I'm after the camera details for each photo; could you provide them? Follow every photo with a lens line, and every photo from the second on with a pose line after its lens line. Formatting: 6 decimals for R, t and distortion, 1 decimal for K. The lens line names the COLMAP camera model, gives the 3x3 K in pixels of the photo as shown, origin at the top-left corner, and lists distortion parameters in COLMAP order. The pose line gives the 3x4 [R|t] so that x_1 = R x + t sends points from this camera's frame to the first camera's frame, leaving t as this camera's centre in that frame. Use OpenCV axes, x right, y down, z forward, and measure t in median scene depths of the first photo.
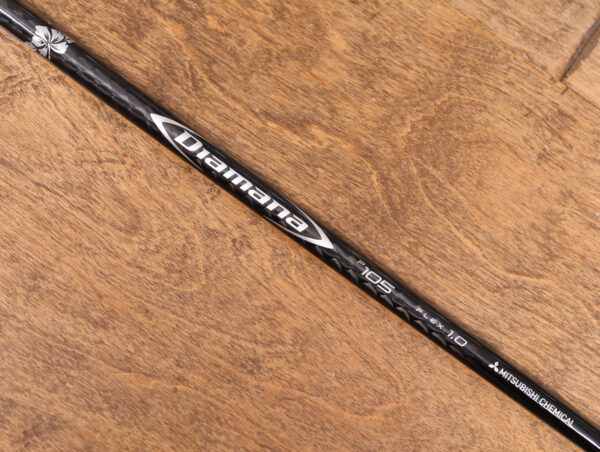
lens RADIAL K [[1045.3, 0, 302.8], [0, 1045.3, 235.2], [0, 0, 1]] dist [0.000655, -0.067485]
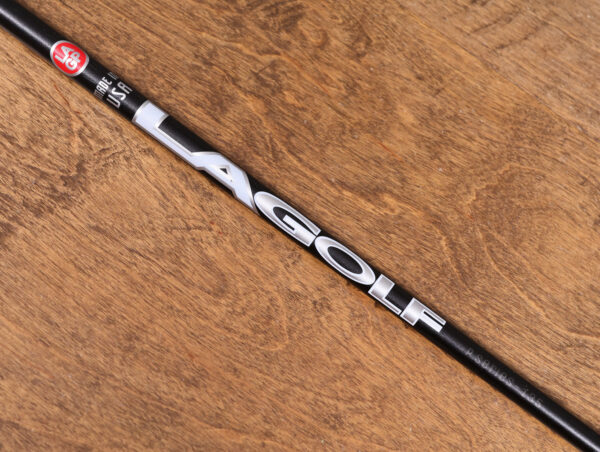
lens RADIAL K [[1045.3, 0, 302.8], [0, 1045.3, 235.2], [0, 0, 1]] dist [0.000655, -0.067485]
pose [[0.999936, -0.001018, 0.011282, -0.087941], [0.001531, 0.998959, -0.045587, -0.014698], [-0.011224, 0.045601, 0.998897, -0.064184]]
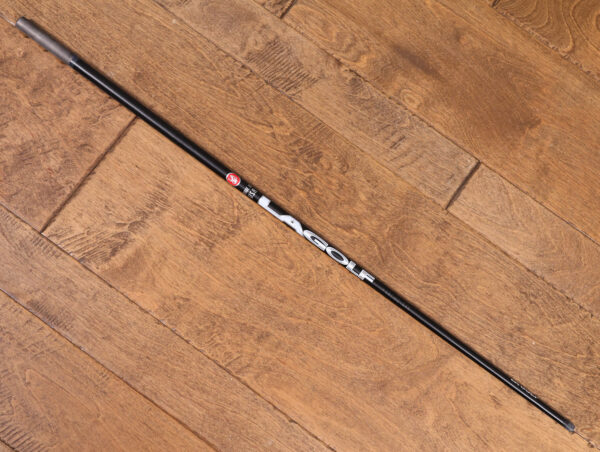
lens RADIAL K [[1045.3, 0, 302.8], [0, 1045.3, 235.2], [0, 0, 1]] dist [0.000655, -0.067485]
pose [[0.999718, -0.005247, -0.023179, -0.061888], [0.005909, 0.999574, 0.028580, -0.171160], [0.023019, -0.028709, 0.999323, -1.803779]]
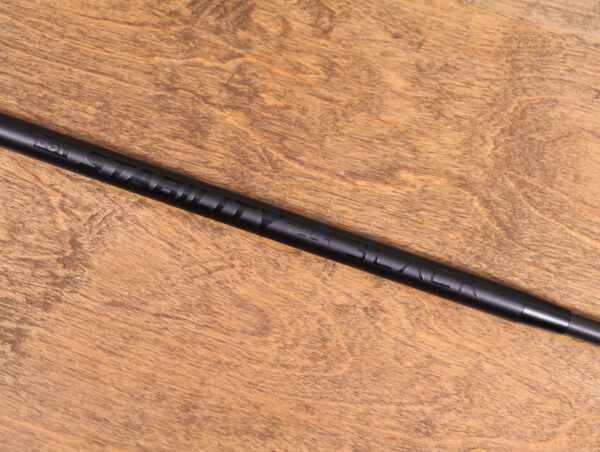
lens RADIAL K [[1045.3, 0, 302.8], [0, 1045.3, 235.2], [0, 0, 1]] dist [0.000655, -0.067485]
pose [[0.954225, -0.295221, 0.047952, -0.144927], [0.294718, 0.955426, 0.017405, -0.093370], [-0.050953, -0.002476, 0.998698, 0.026841]]
